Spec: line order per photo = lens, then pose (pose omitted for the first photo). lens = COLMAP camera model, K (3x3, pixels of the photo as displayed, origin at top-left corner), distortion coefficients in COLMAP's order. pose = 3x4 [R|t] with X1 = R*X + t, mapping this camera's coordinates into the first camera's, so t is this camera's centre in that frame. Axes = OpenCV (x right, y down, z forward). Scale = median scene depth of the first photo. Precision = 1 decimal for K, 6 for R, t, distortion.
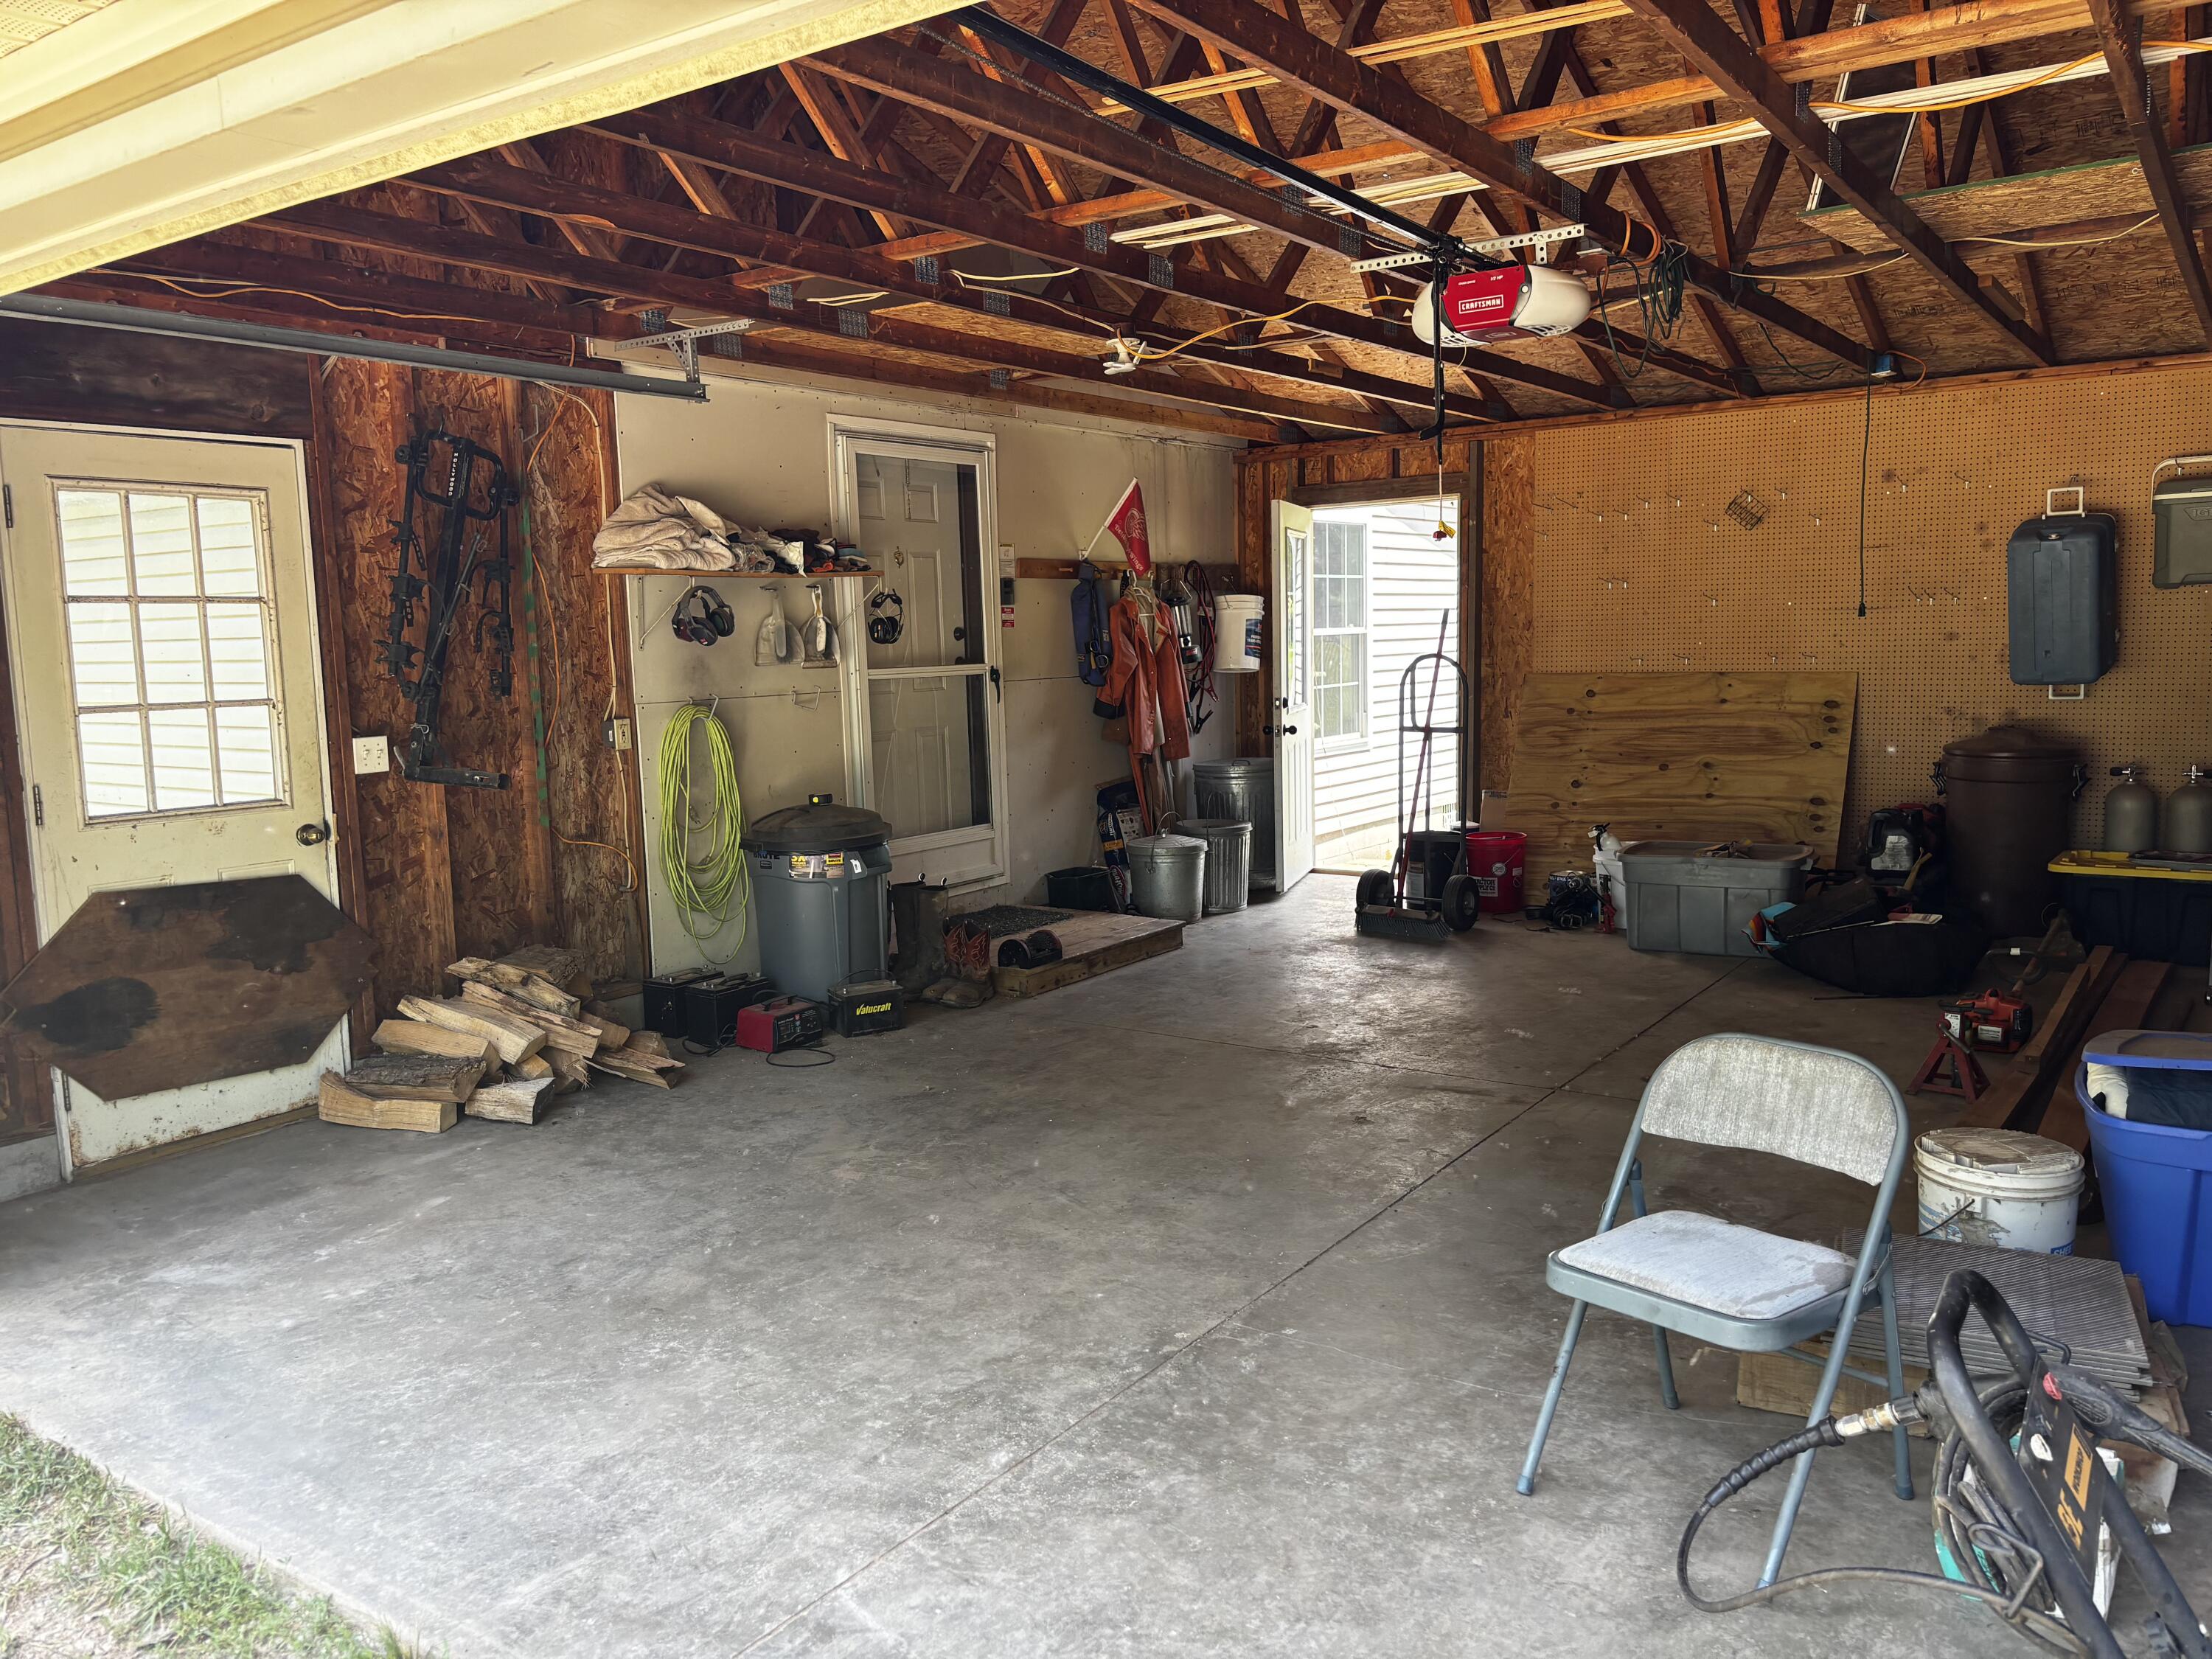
lens RADIAL K [[1683.4, 0, 1092.0], [0, 1683.4, 834.2], [0, 0, 1]] dist [0.057754, -0.061880]
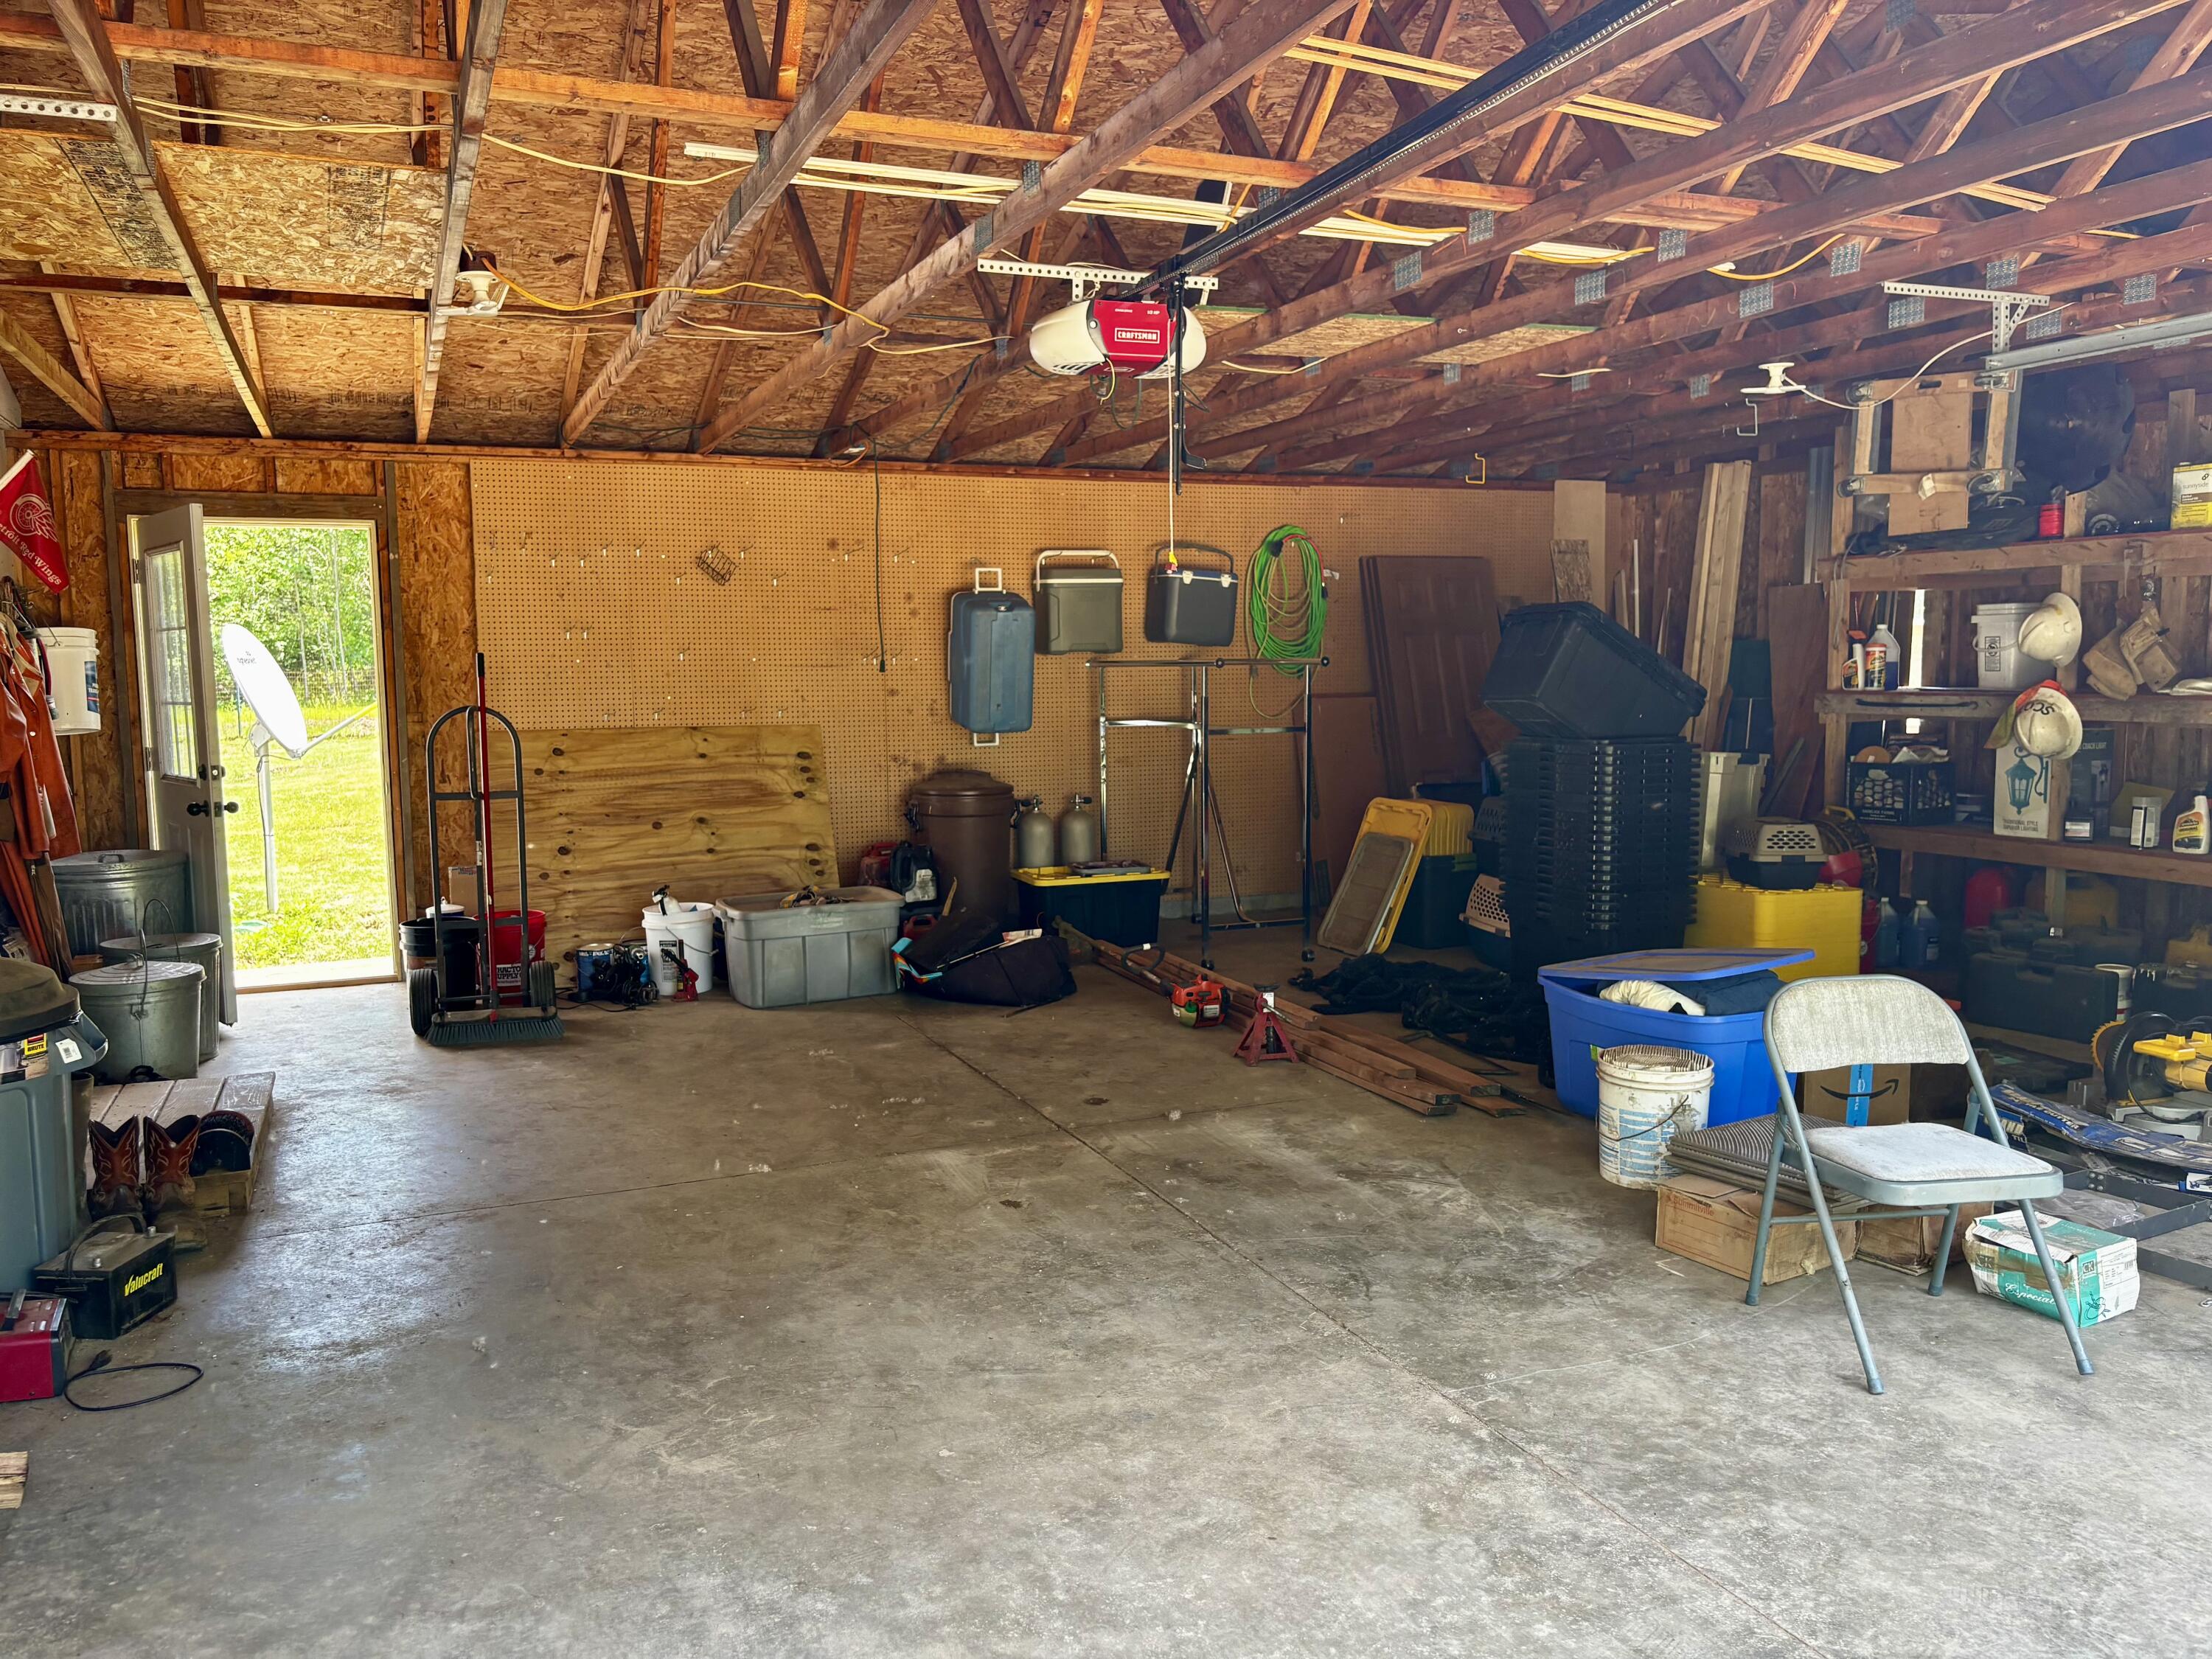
lens RADIAL K [[1683.4, 0, 1105.0], [0, 1683.4, 831.0], [0, 0, 1]] dist [0.057754, -0.061880]
pose [[0.526495, -0.062755, 0.847859, -0.540324], [0.101511, 0.994778, 0.010595, -0.032943], [-0.844096, 0.080489, 0.530116, 0.436676]]
